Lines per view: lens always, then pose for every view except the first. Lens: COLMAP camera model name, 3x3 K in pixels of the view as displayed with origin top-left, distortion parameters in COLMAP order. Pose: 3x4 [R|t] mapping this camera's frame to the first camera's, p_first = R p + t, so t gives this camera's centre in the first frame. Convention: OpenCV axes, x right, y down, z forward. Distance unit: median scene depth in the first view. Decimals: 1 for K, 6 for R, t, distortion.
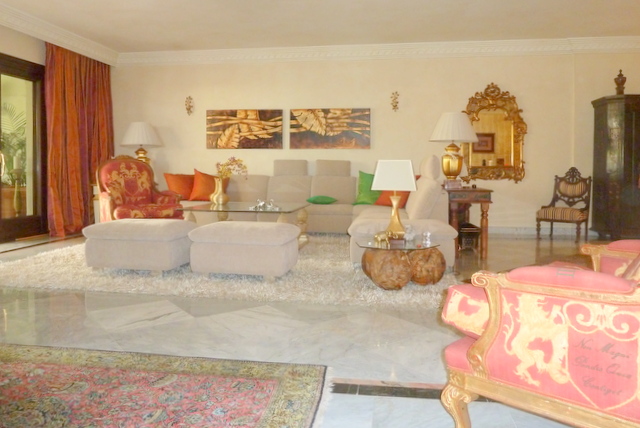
lens RADIAL K [[481.0, 0, 320.0], [0, 481.0, 214.0], [0, 0, 1]] dist [-0.004006, -0.000929]
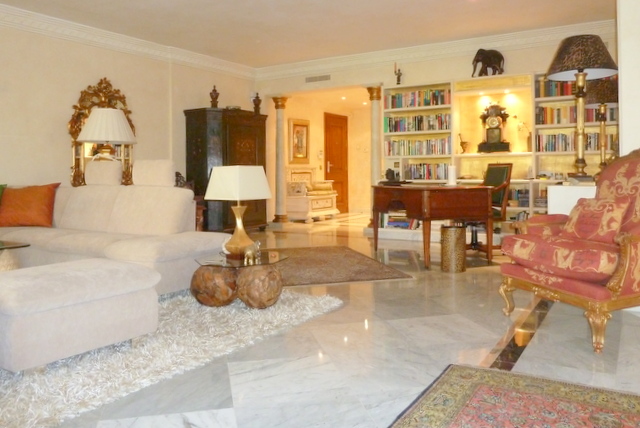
lens RADIAL K [[520.5, 0, 320.0], [0, 520.5, 214.0], [0, 0, 1]] dist [-0.001720, -0.001413]
pose [[0.396795, -0.082471, 0.914195, -0.402858], [0.095816, 0.994236, 0.048104, -0.032931], [-0.912893, 0.068507, 0.402410, 0.284943]]
